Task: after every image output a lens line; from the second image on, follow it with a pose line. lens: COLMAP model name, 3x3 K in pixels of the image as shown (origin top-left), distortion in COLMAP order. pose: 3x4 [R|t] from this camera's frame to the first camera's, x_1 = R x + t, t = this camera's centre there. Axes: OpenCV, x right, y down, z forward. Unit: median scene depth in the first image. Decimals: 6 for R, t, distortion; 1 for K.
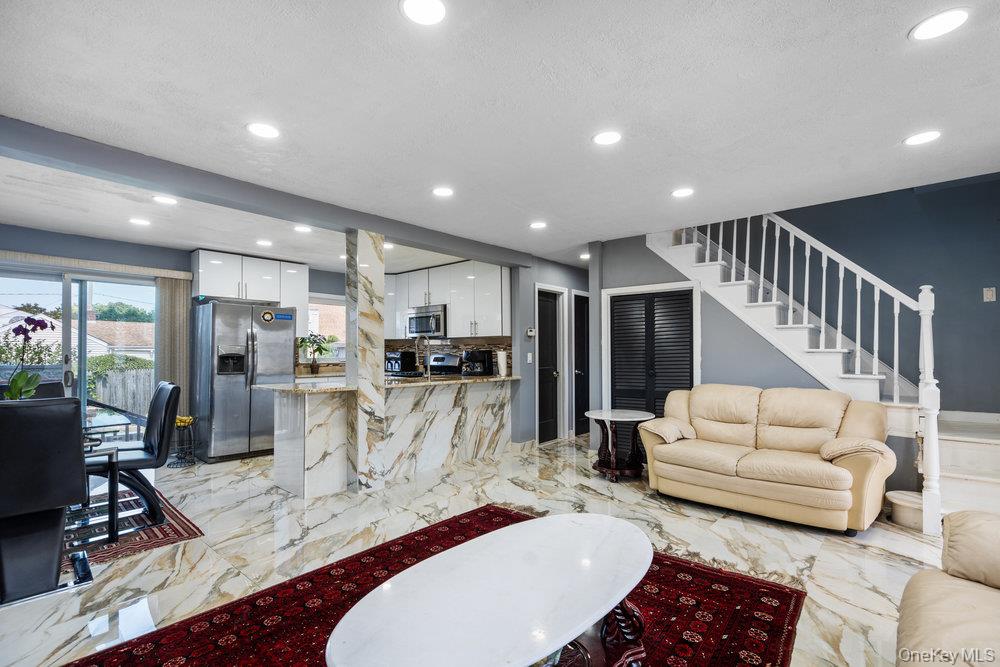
lens RADIAL K [[456.3, 0, 498.8], [0, 456.3, 347.6], [0, 0, 1]] dist [0.001030, -0.000032]
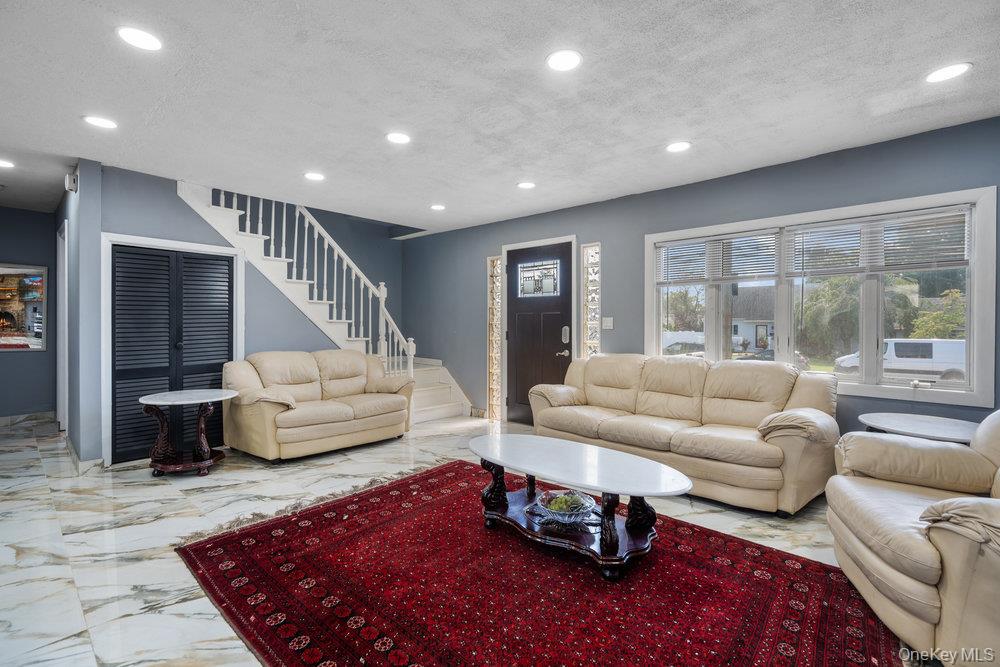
lens RADIAL K [[449.6, 0, 499.0], [0, 449.6, 328.4], [0, 0, 1]] dist [-0.000343, -0.000237]
pose [[0.014724, -0.004790, 0.999880, -0.638902], [-0.017889, 0.999827, 0.005053, 0.011788], [-0.999732, -0.017962, 0.014635, 0.507905]]
